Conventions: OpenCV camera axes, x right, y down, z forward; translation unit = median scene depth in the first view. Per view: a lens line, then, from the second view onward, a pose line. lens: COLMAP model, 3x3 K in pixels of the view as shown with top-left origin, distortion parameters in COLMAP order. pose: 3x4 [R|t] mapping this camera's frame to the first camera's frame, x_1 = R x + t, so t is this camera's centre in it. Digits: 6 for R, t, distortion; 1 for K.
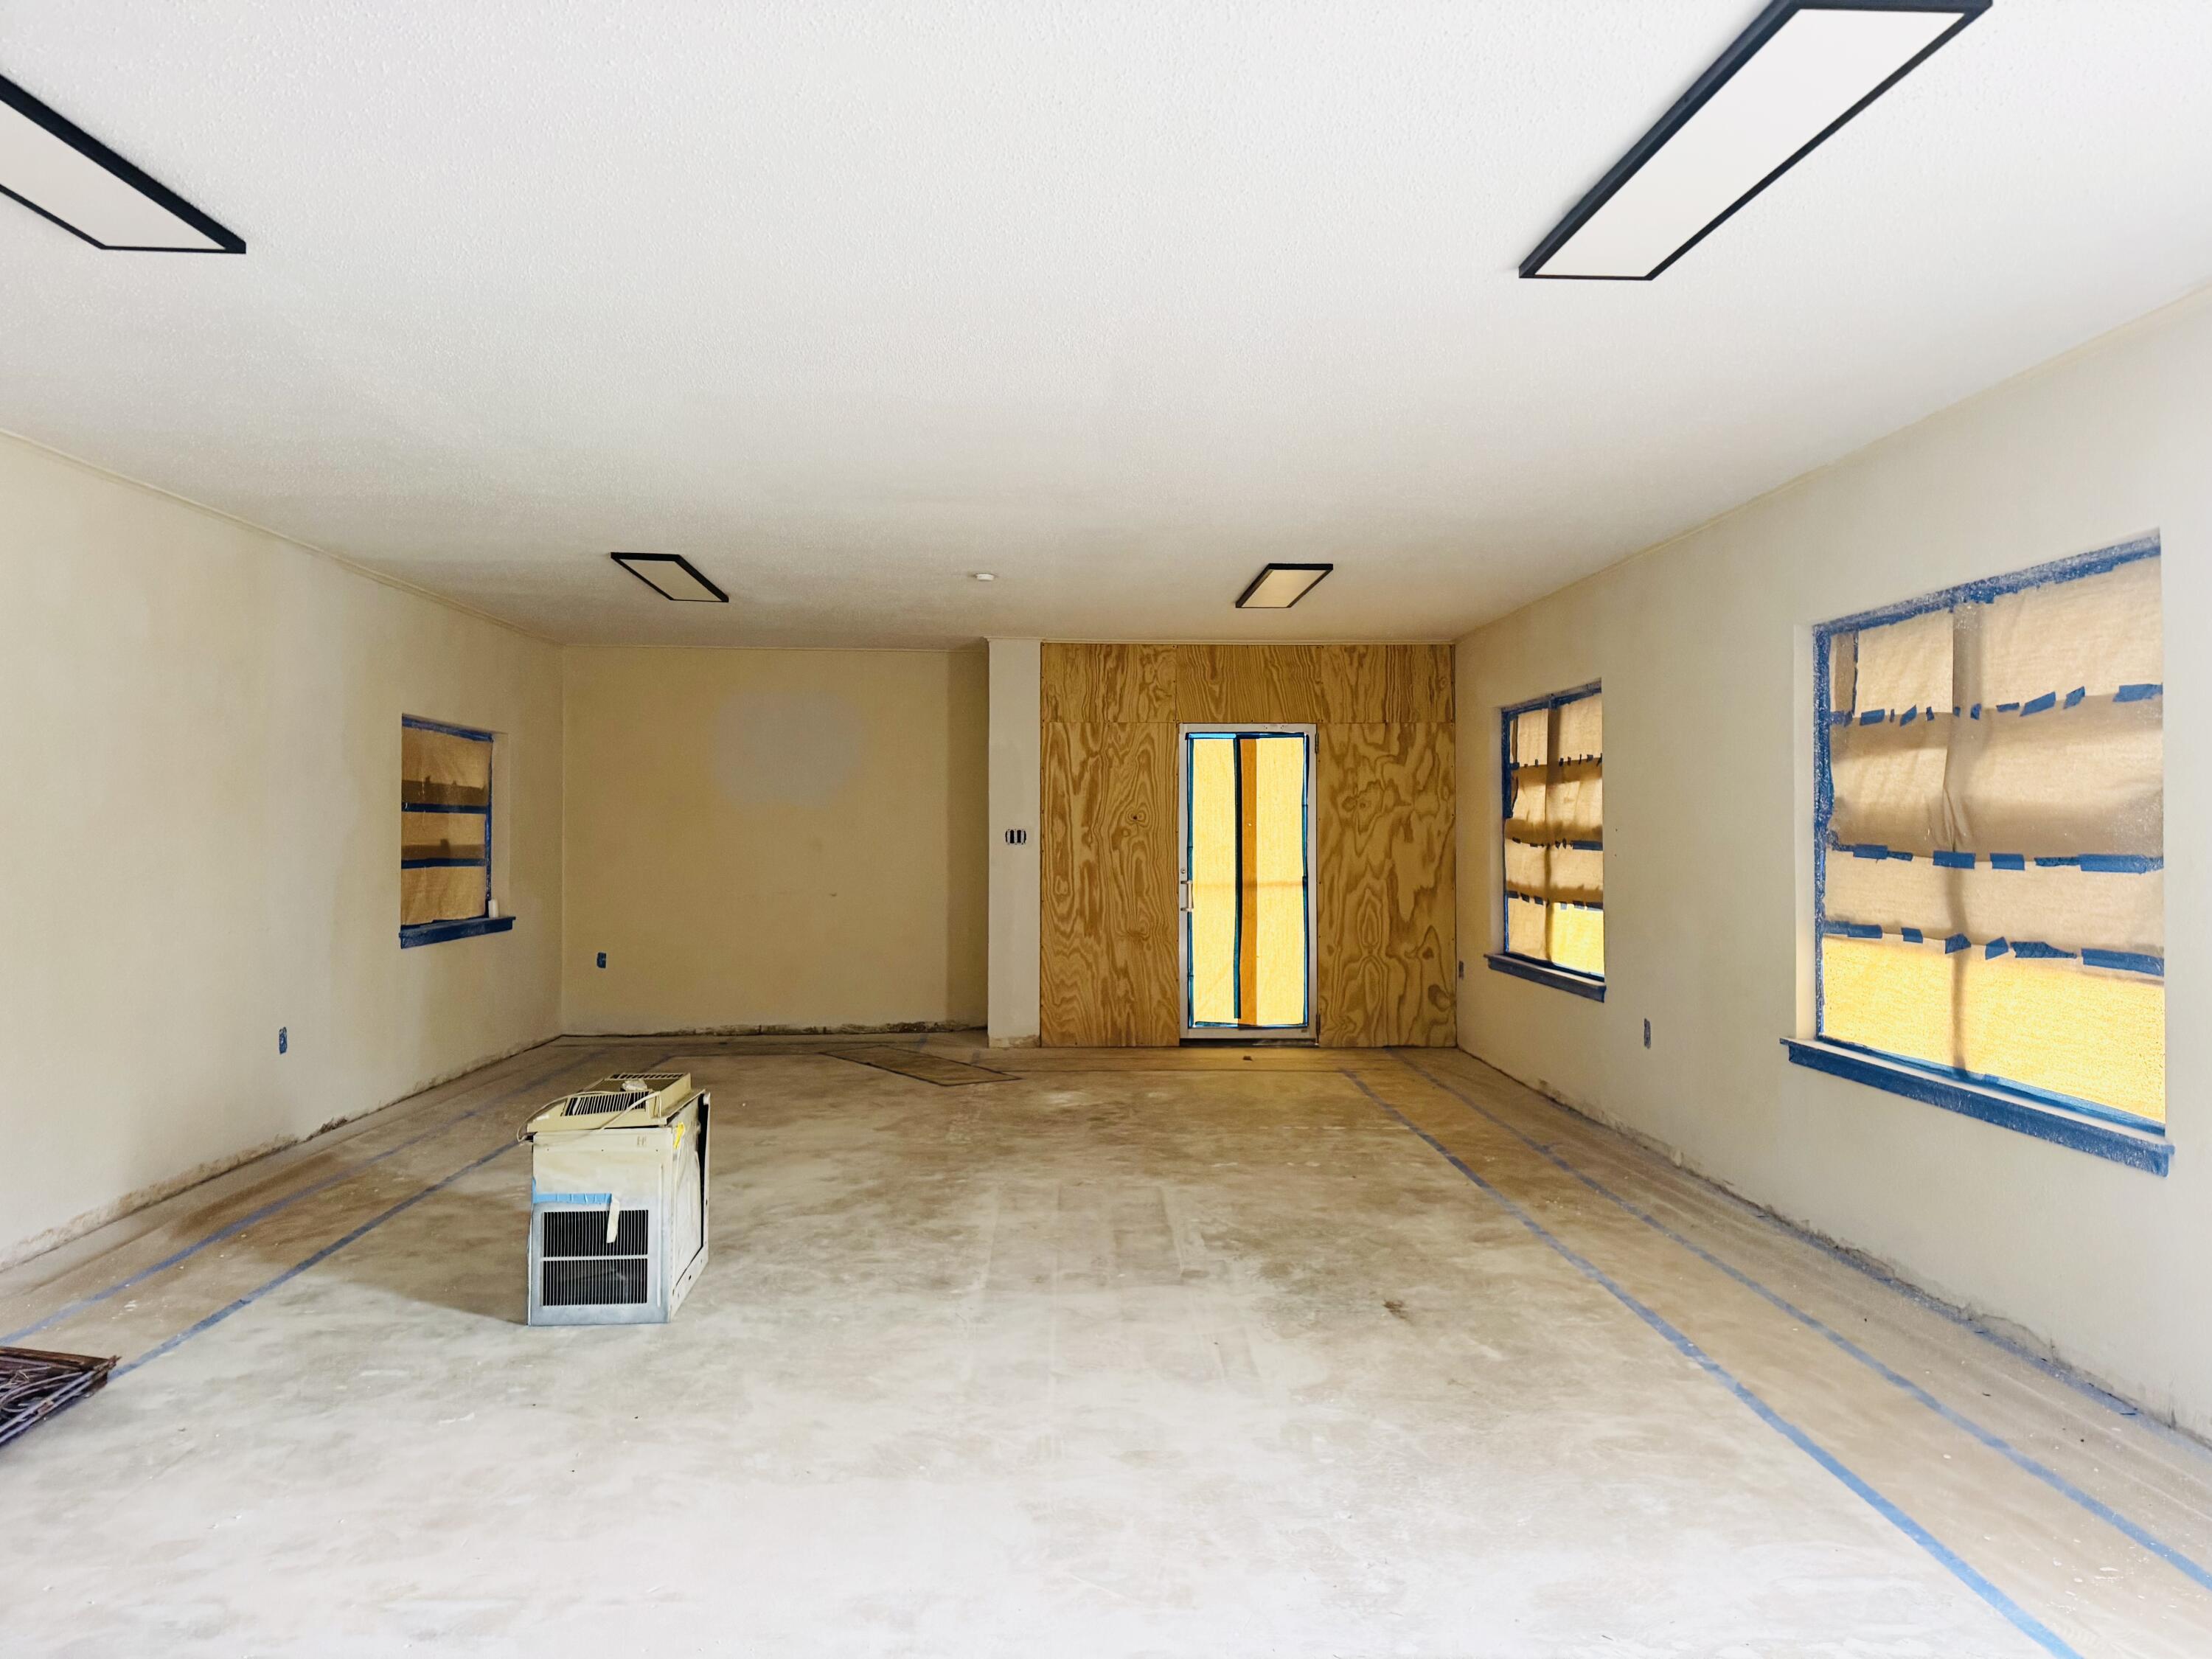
lens RADIAL K [[1555.7, 0, 1108.5], [0, 1555.7, 815.1], [0, 0, 1]] dist [0.067649, -0.069903]
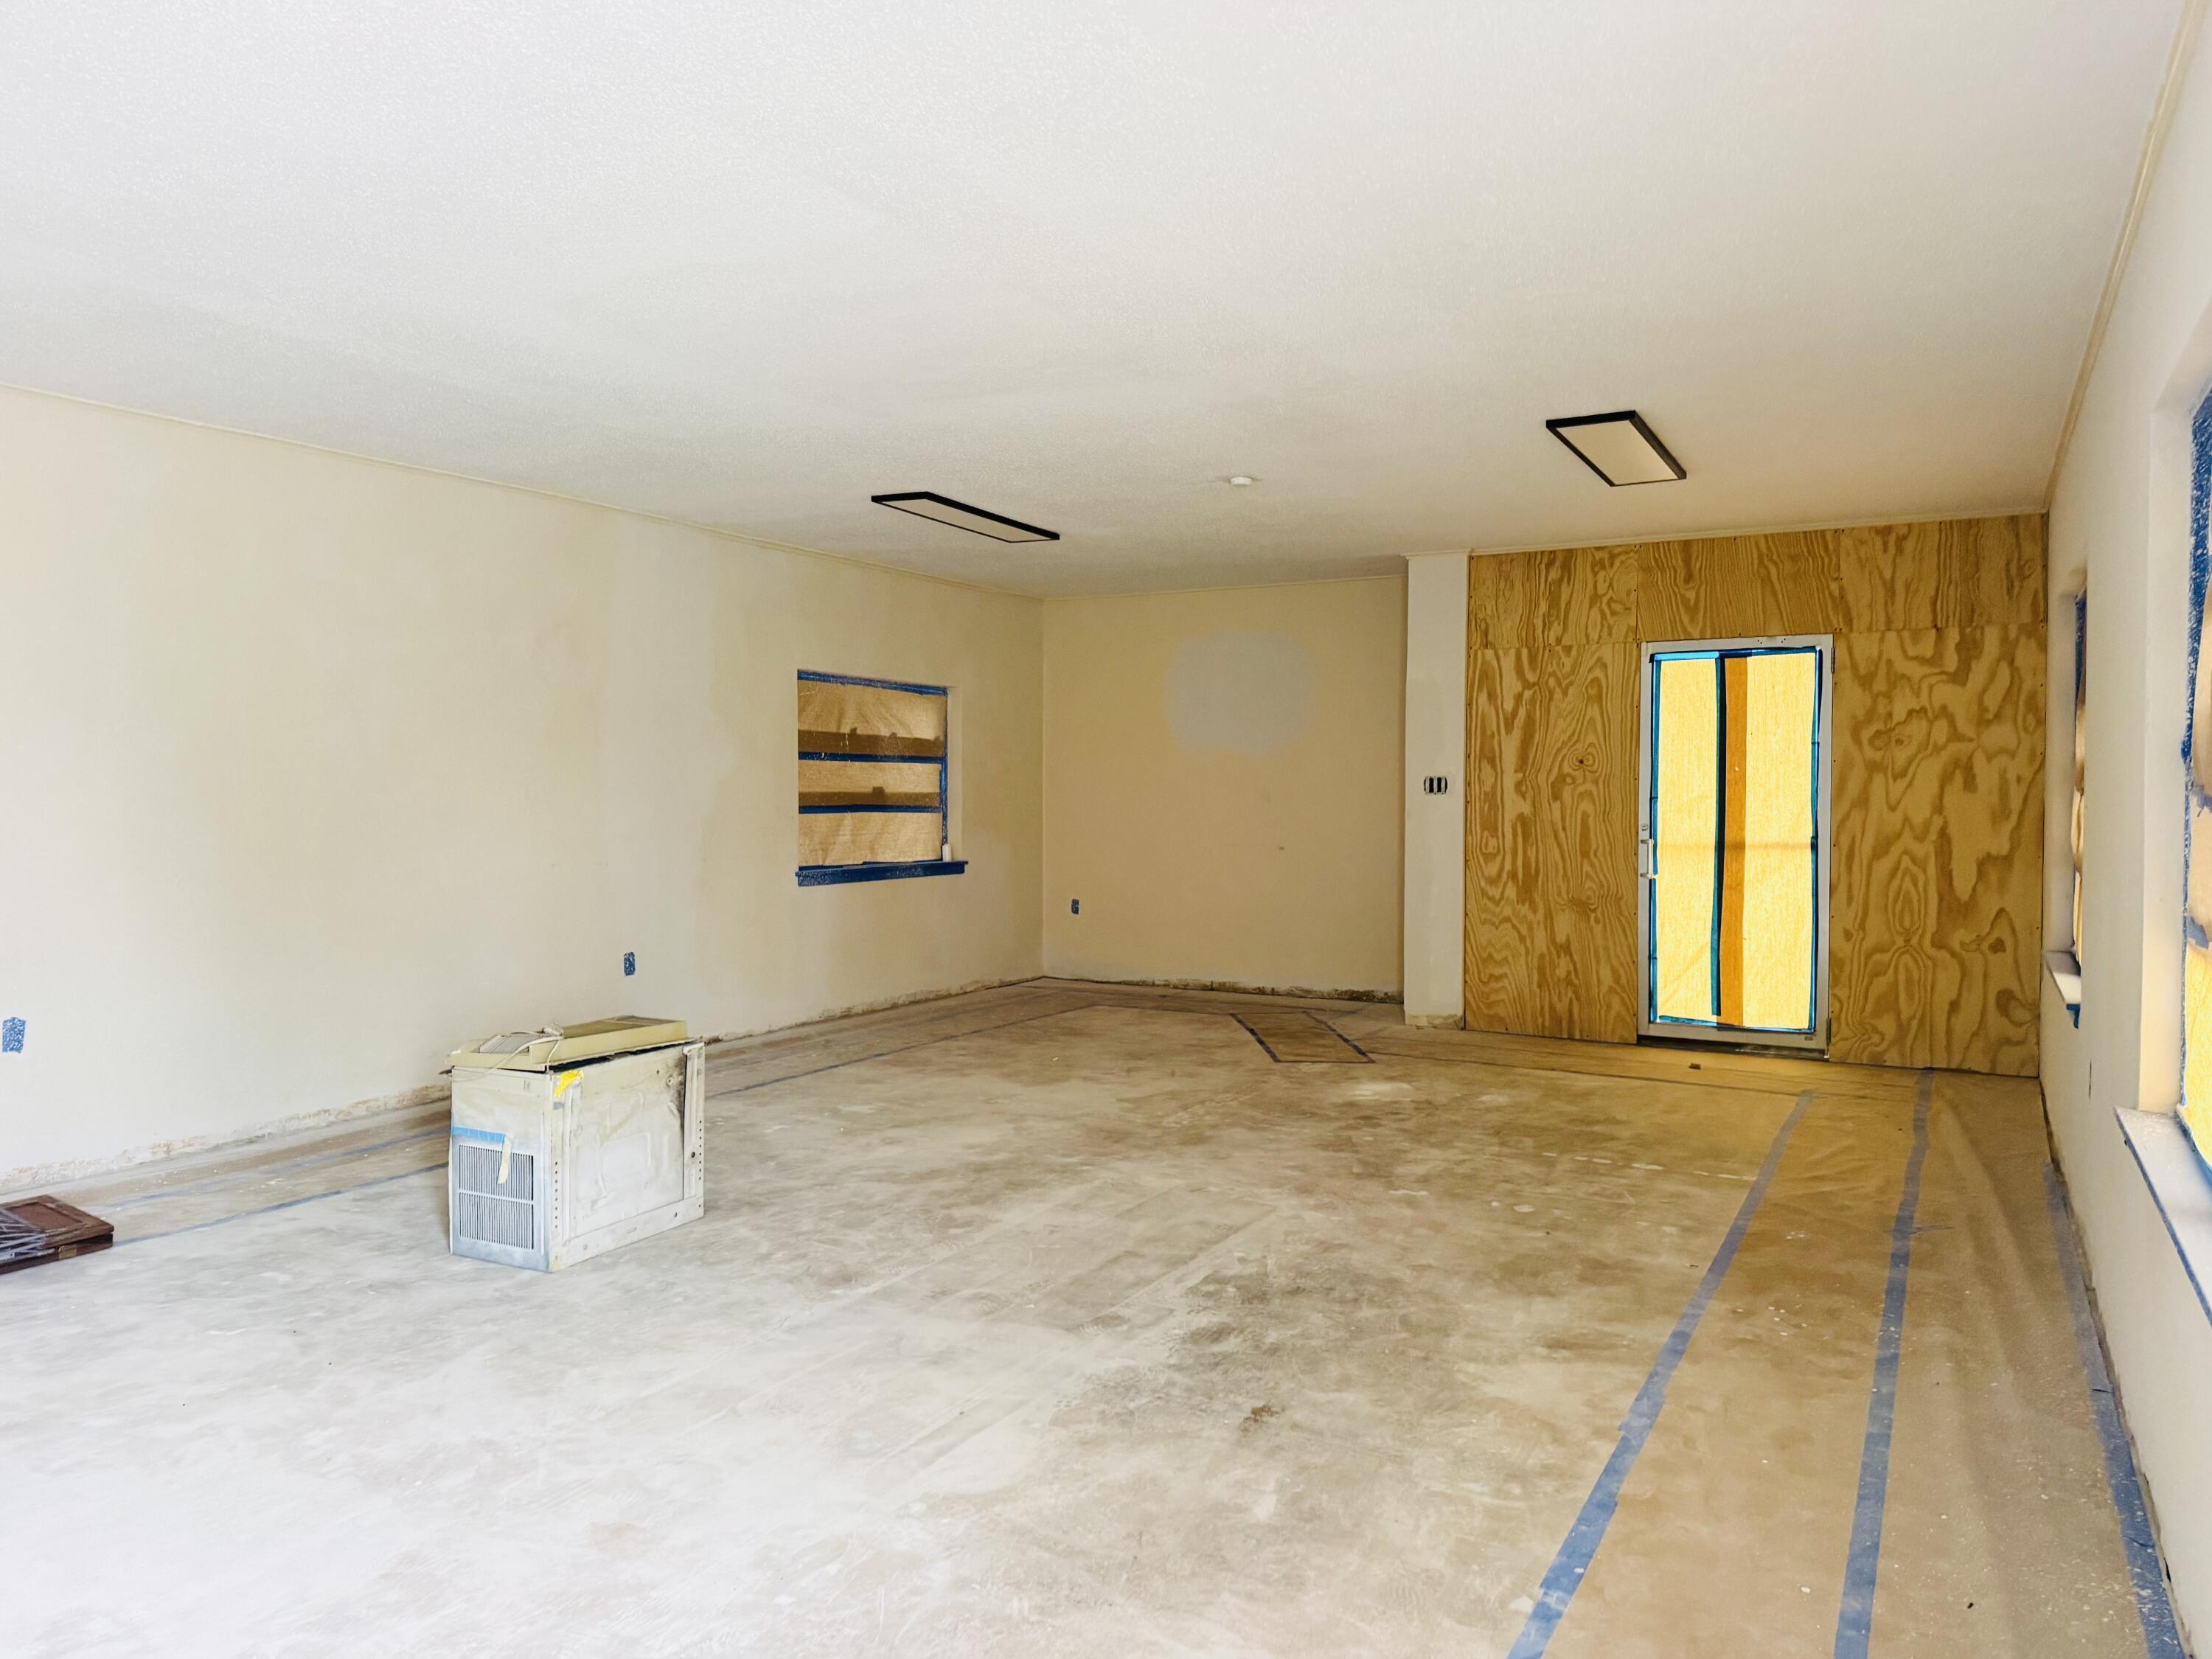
lens RADIAL K [[1555.7, 0, 1088.4], [0, 1555.7, 842.1], [0, 0, 1]] dist [0.067649, -0.069903]
pose [[0.851314, 0.018947, -0.524314, 0.273897], [0.004808, 0.999024, 0.043908, 0.007892], [0.524634, -0.039901, 0.850392, 0.191185]]
